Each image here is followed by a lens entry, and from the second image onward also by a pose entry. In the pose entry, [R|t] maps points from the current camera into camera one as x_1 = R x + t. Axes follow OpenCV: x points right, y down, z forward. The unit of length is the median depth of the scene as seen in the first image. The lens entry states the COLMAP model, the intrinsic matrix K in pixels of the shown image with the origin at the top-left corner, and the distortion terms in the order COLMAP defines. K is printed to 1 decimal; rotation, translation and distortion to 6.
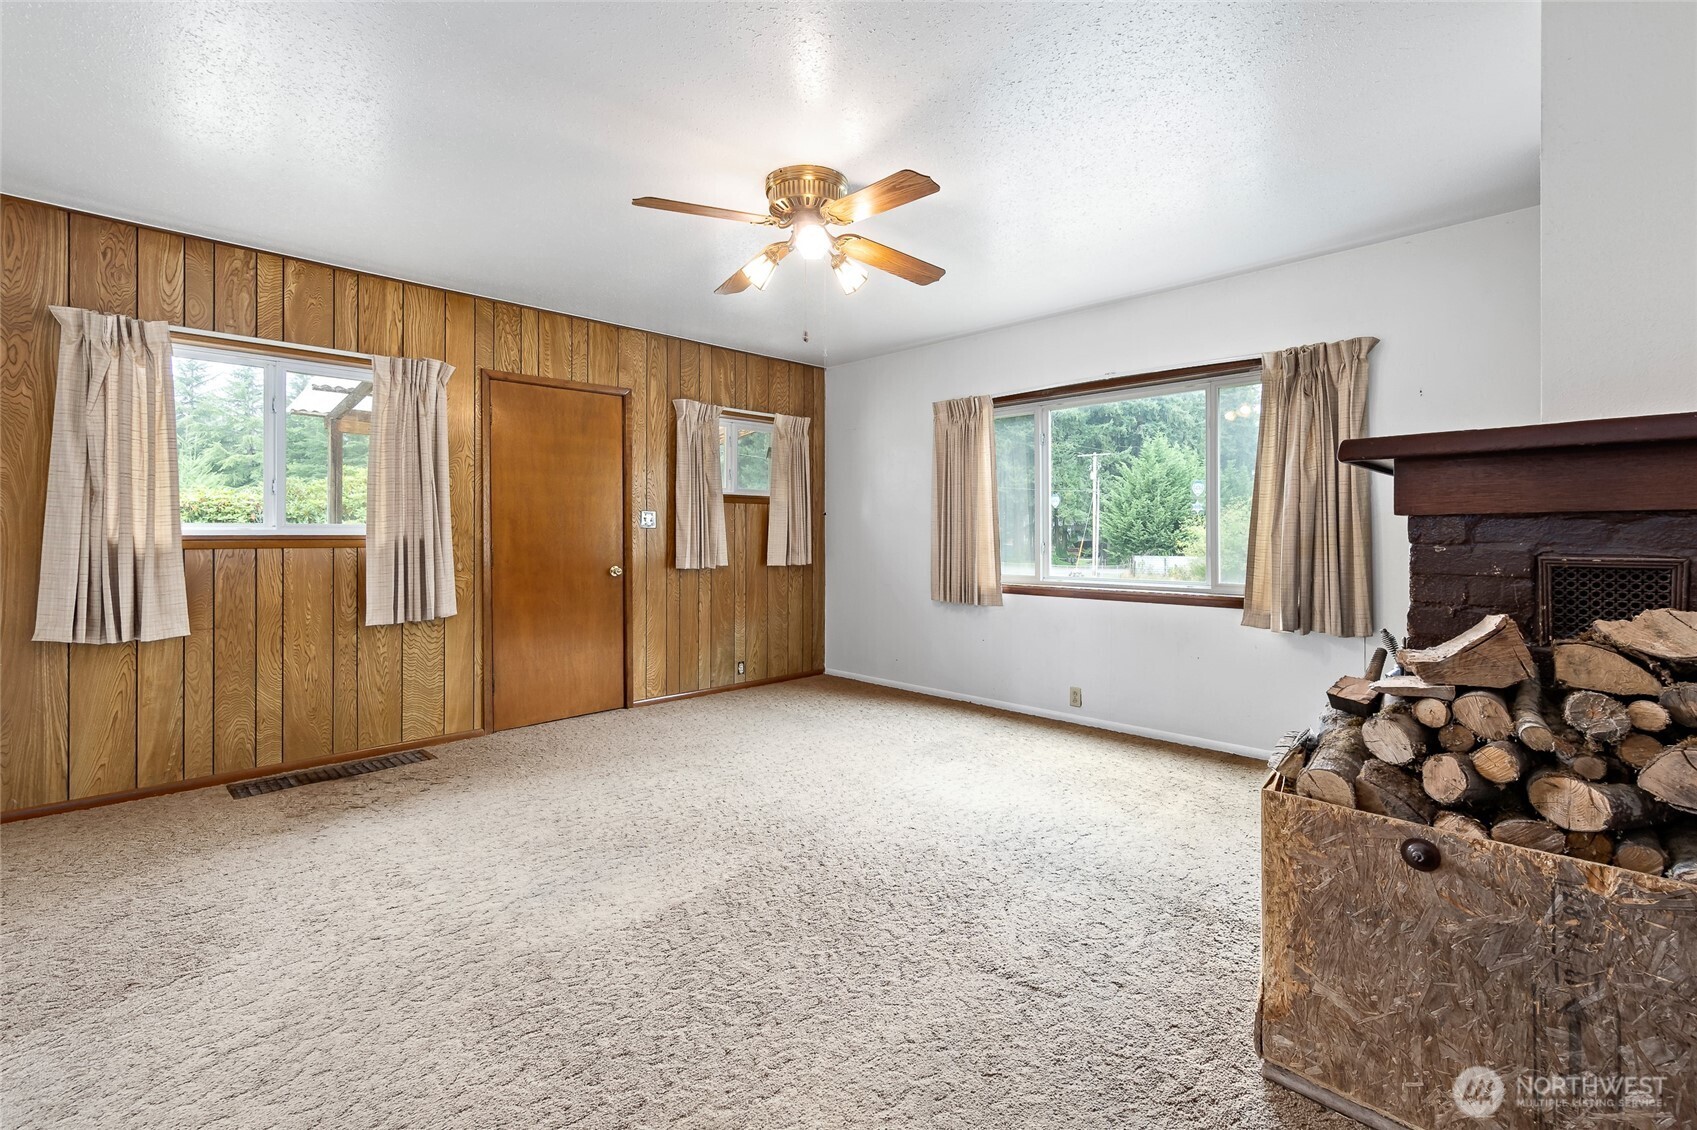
lens RADIAL K [[755.2, 0, 844.1], [0, 755.2, 540.9], [0, 0, 1]] dist [-0.005617, 0.000125]
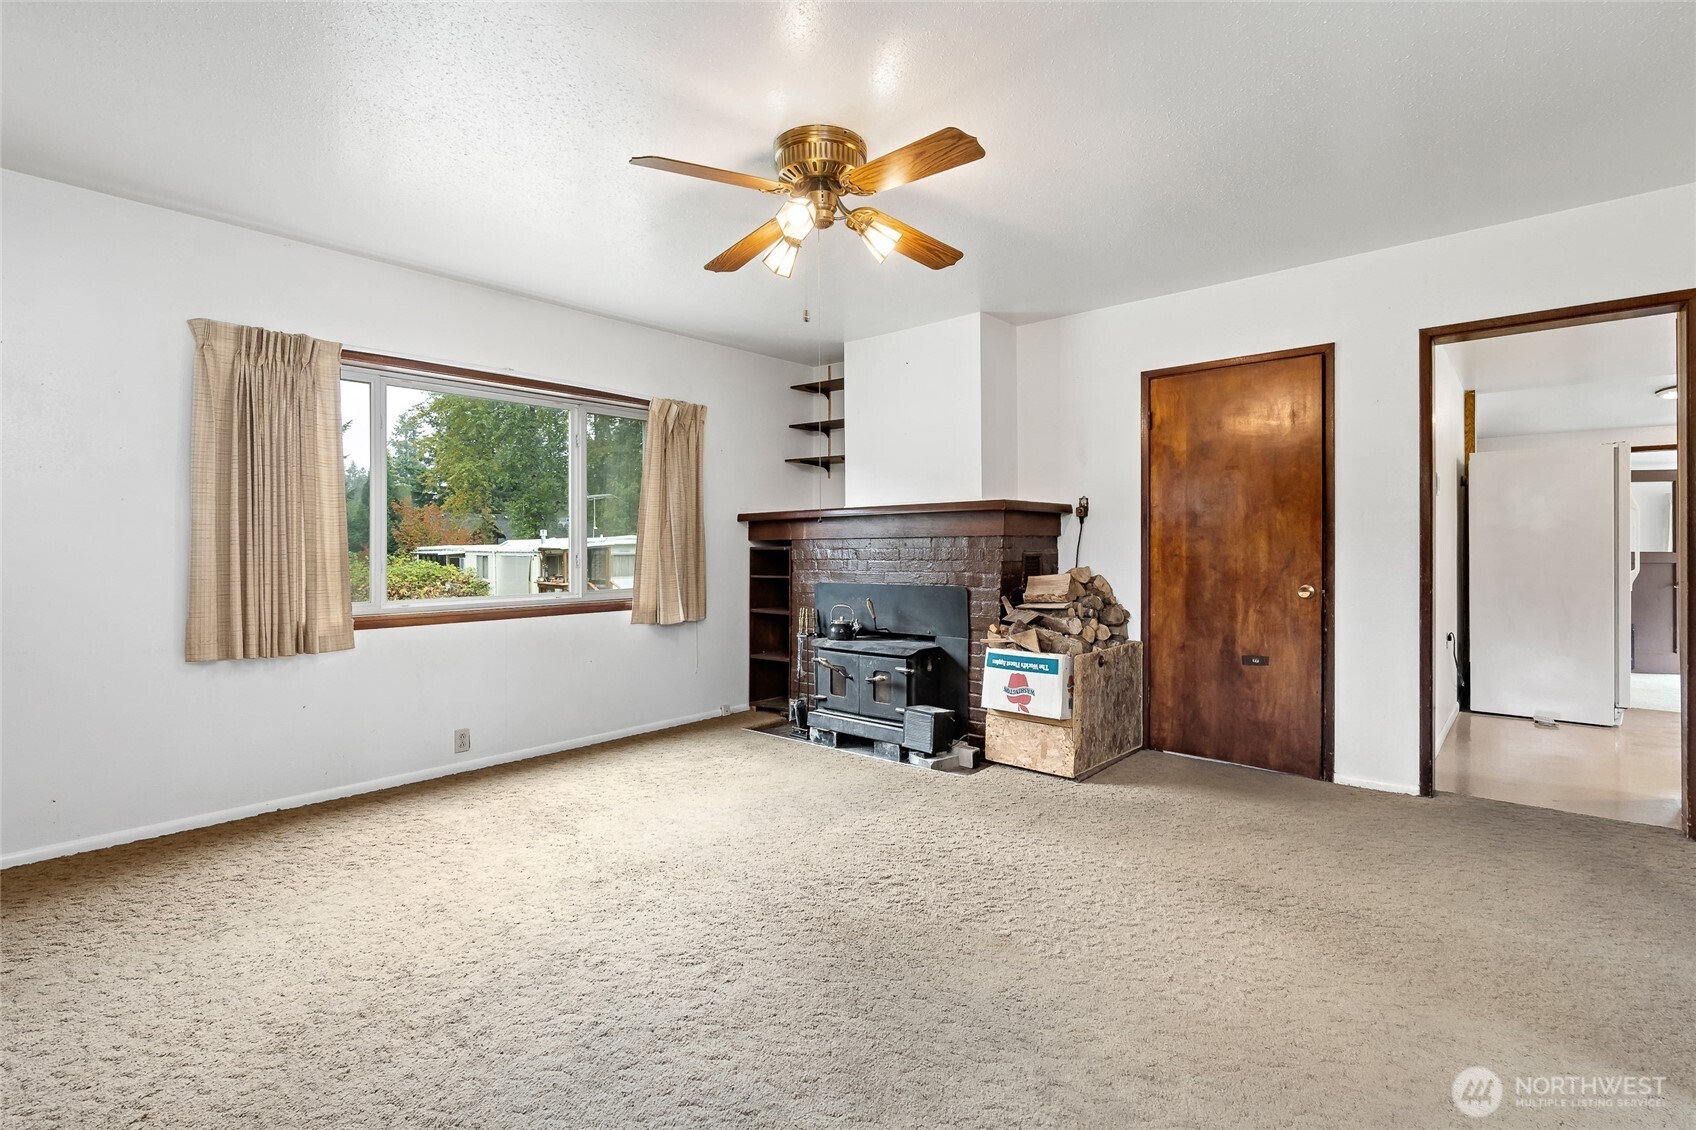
lens RADIAL K [[779.4, 0, 848.0], [0, 779.4, 565.0], [0, 0, 1]] dist [0.006221, -0.000070]
pose [[-0.070003, -0.025058, 0.997232, -0.735748], [0.008748, 0.999631, 0.025732, -0.009010], [-0.997508, 0.010525, -0.069758, 0.787017]]
